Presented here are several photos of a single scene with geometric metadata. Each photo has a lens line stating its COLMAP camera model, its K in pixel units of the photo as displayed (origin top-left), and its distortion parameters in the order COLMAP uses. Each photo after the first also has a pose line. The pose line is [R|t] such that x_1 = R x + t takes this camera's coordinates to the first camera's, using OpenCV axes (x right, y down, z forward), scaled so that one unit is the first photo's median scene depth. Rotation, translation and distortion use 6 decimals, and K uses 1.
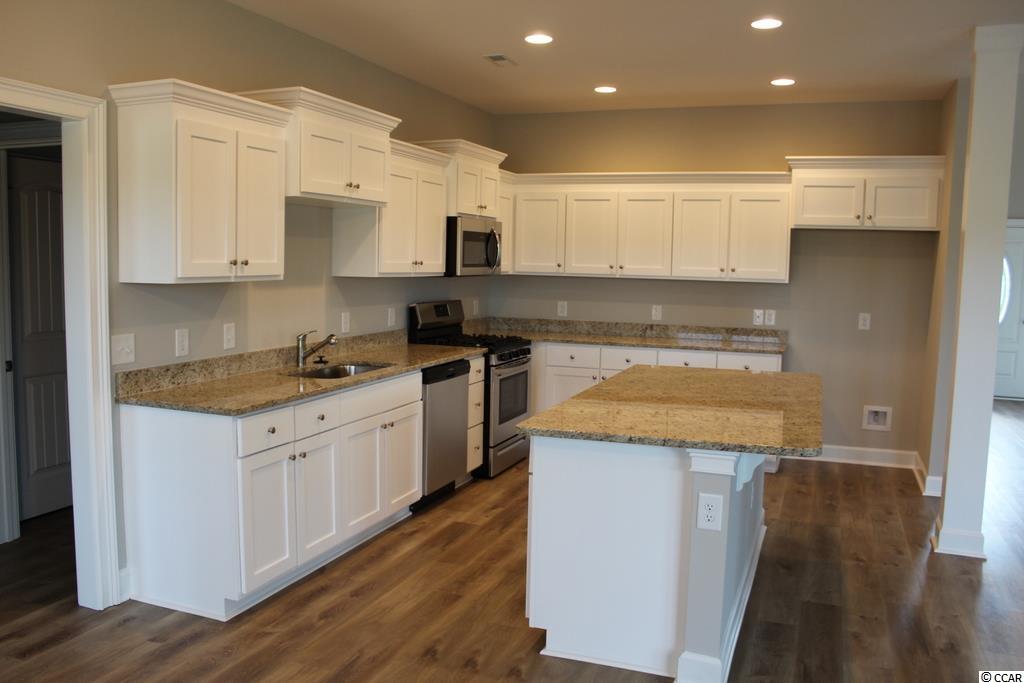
lens RADIAL K [[869.7, 0, 509.7], [0, 869.7, 346.3], [0, 0, 1]] dist [-0.168626, 0.149755]
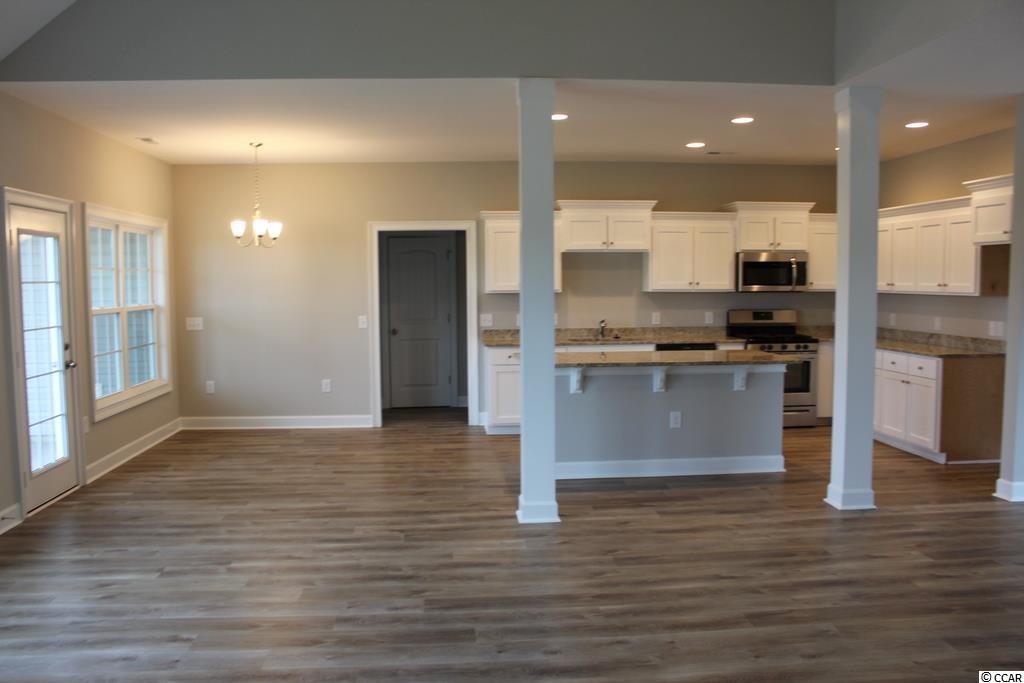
lens RADIAL K [[869.7, 0, 507.8], [0, 869.7, 365.9], [0, 0, 1]] dist [-0.168626, 0.149755]
pose [[0.419535, 0.067594, -0.905219, 1.141838], [-0.073752, 0.996465, 0.040226, 0.017844], [0.904738, 0.049885, 0.423037, 0.007748]]
